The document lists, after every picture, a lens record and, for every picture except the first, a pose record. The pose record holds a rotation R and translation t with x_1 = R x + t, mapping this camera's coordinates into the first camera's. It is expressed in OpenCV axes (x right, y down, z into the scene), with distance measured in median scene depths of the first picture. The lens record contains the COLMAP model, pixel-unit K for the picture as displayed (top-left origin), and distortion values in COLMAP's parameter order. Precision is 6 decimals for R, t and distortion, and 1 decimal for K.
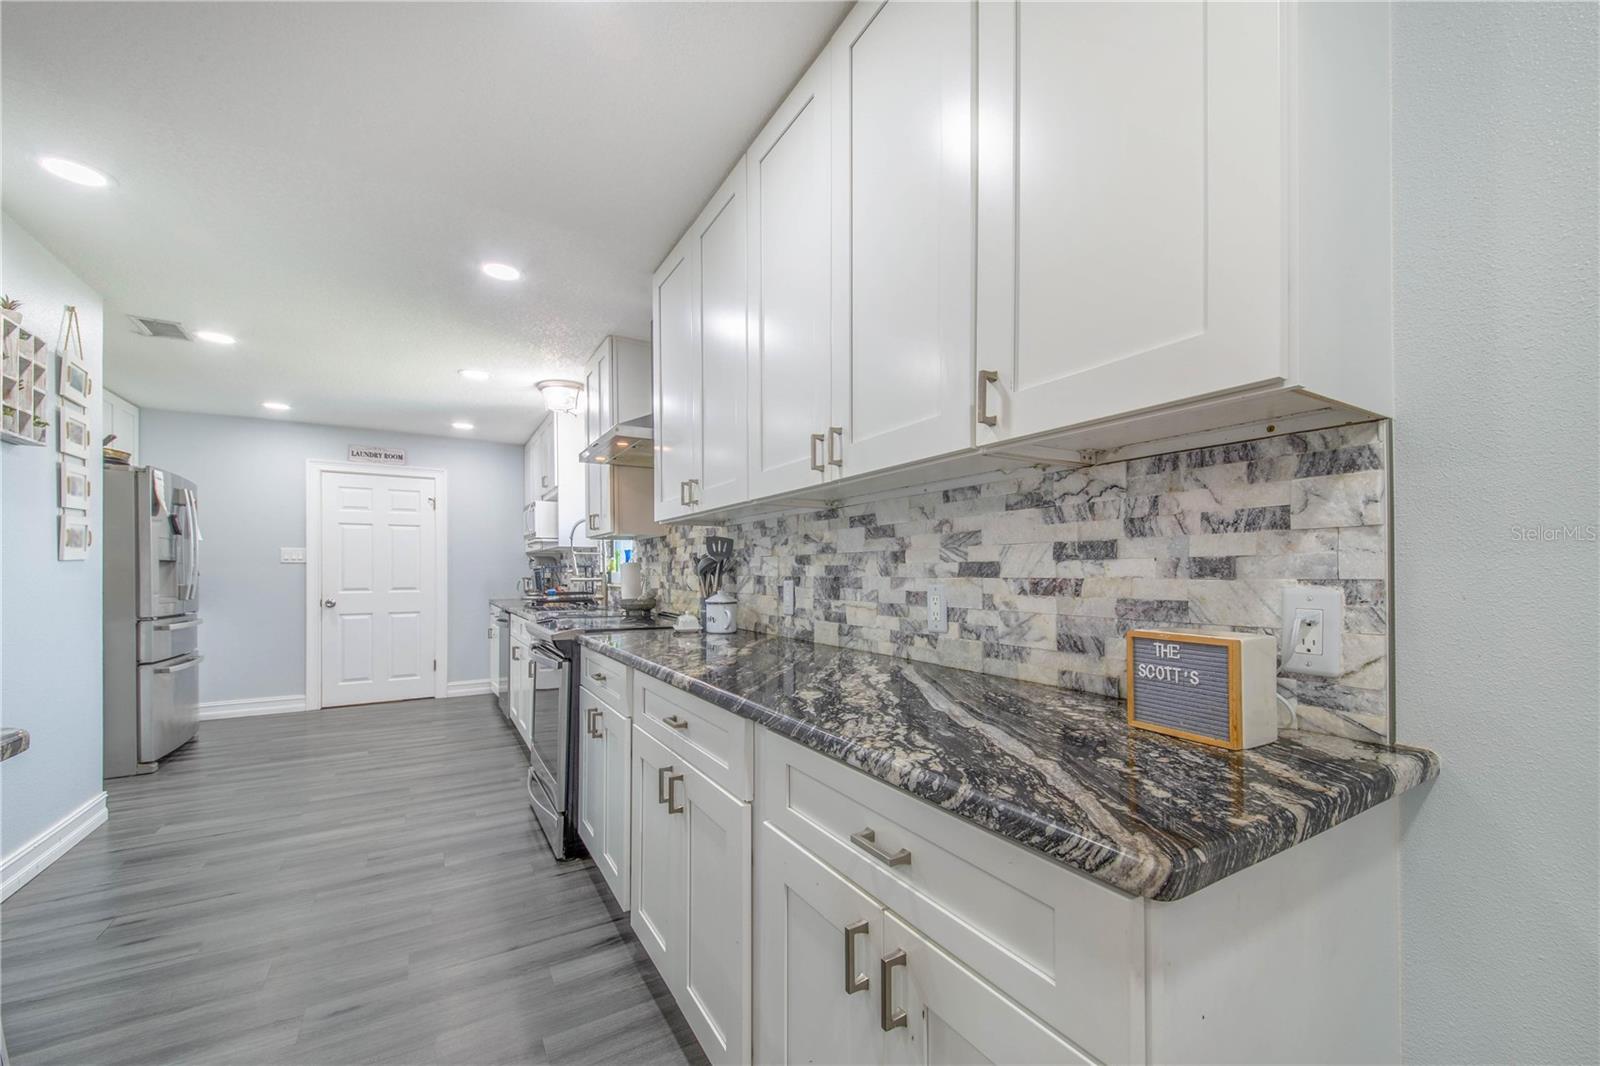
lens RADIAL K [[631.9, 0, 799.3], [0, 631.9, 568.9], [0, 0, 1]] dist [0.057643, -0.020892]
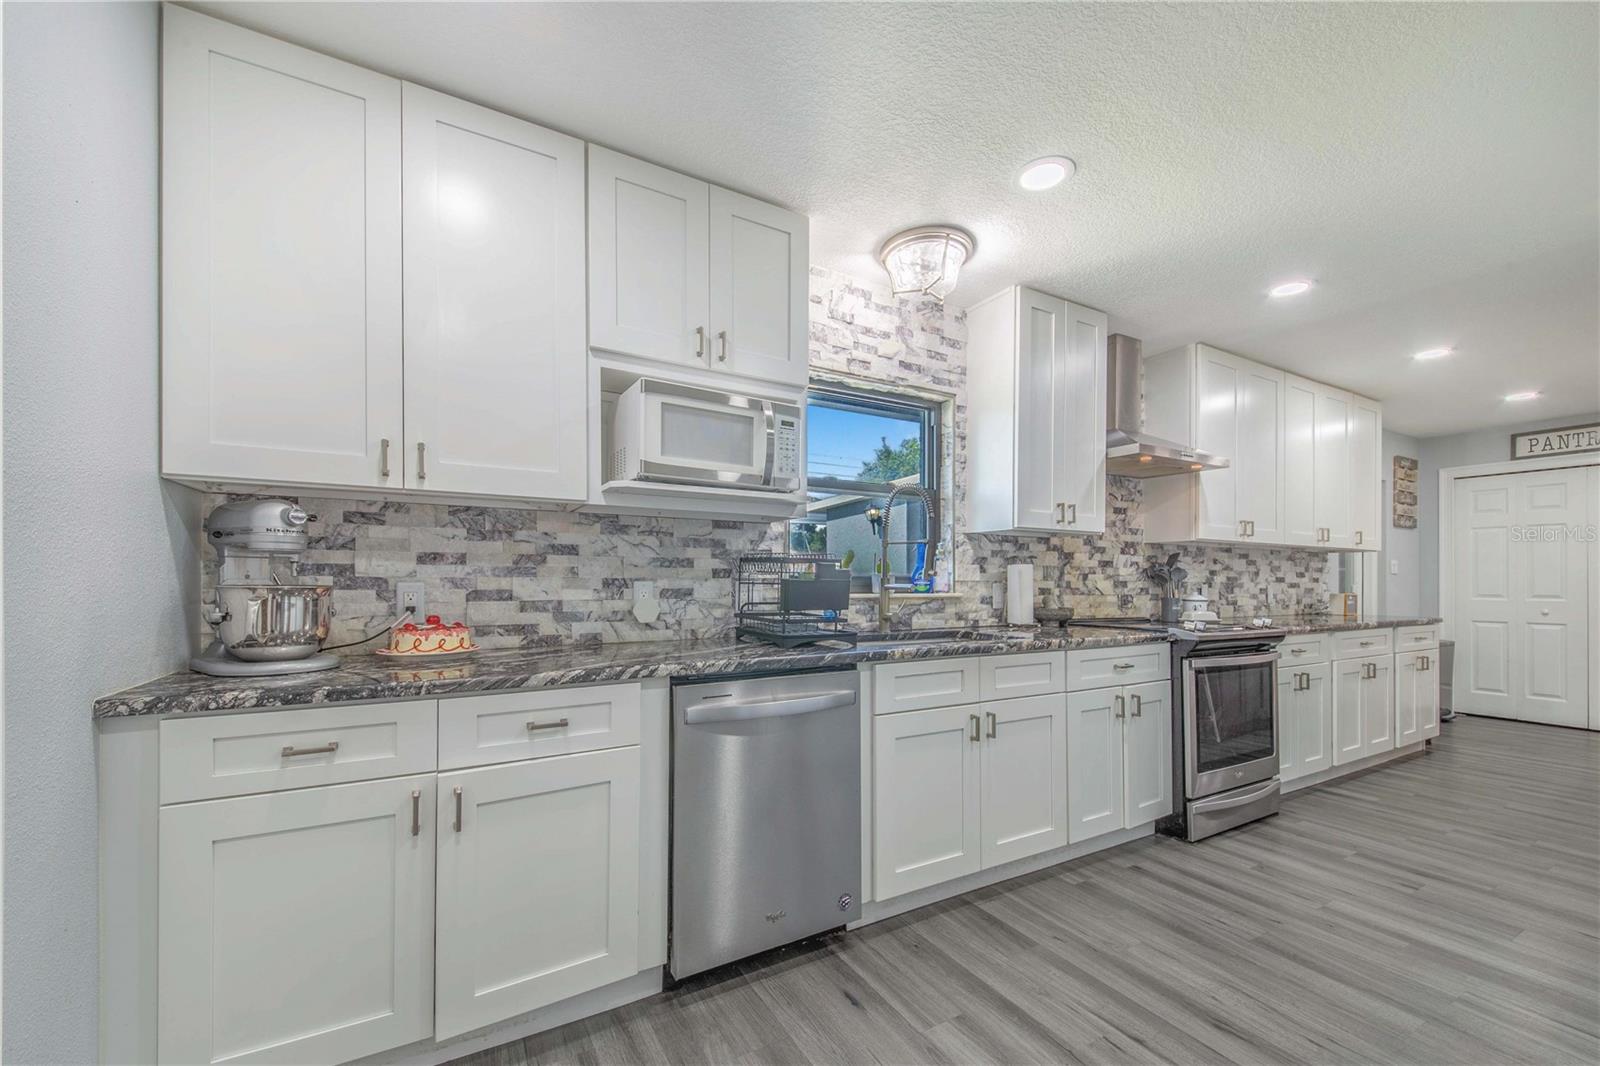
lens RADIAL K [[632.8, 0, 802.1], [0, 632.8, 563.6], [0, 0, 1]] dist [-0.009484, -0.000447]
pose [[0.030747, 0.024349, 0.999231, -1.834253], [-0.015618, 0.999593, -0.023877, 0.020314], [-0.999405, -0.014871, 0.031114, 2.136957]]
